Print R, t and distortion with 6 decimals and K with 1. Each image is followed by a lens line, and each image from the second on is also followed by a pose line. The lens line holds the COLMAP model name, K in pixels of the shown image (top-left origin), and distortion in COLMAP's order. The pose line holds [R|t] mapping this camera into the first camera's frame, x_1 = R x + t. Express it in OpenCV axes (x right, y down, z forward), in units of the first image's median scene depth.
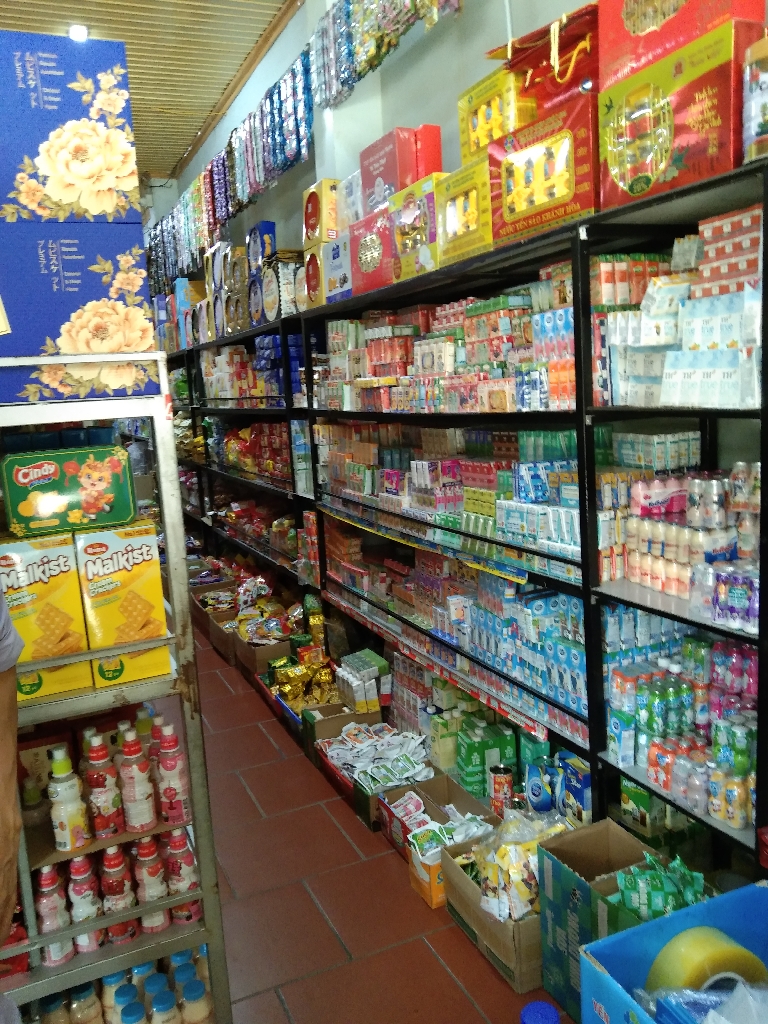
lens RADIAL K [[827.4, 0, 384.0], [0, 827.4, 512.0], [0, 0, 1]] dist [0.111817, -0.157033]
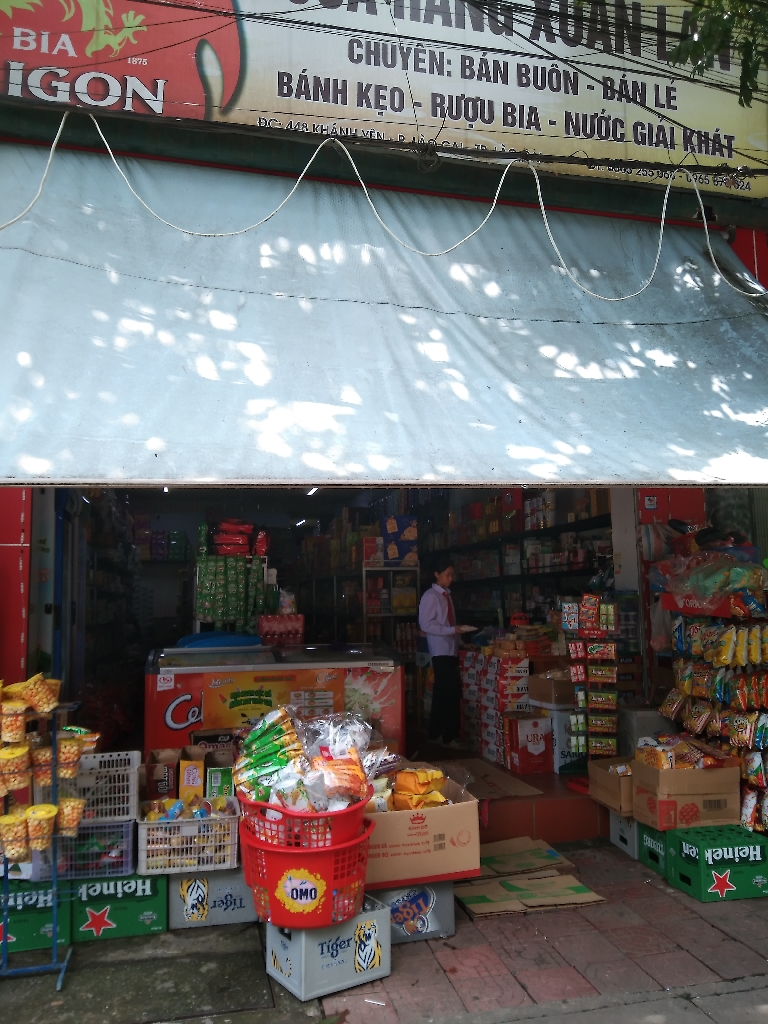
lens RADIAL K [[812.0, 0, 384.0], [0, 812.0, 512.0], [0, 0, 1]] dist [0.032711, -0.009385]
pose [[0.984991, 0.032145, -0.169588, 0.480991], [-0.074313, 0.965761, -0.248562, 0.952774], [0.155791, 0.257434, 0.953655, -4.745061]]
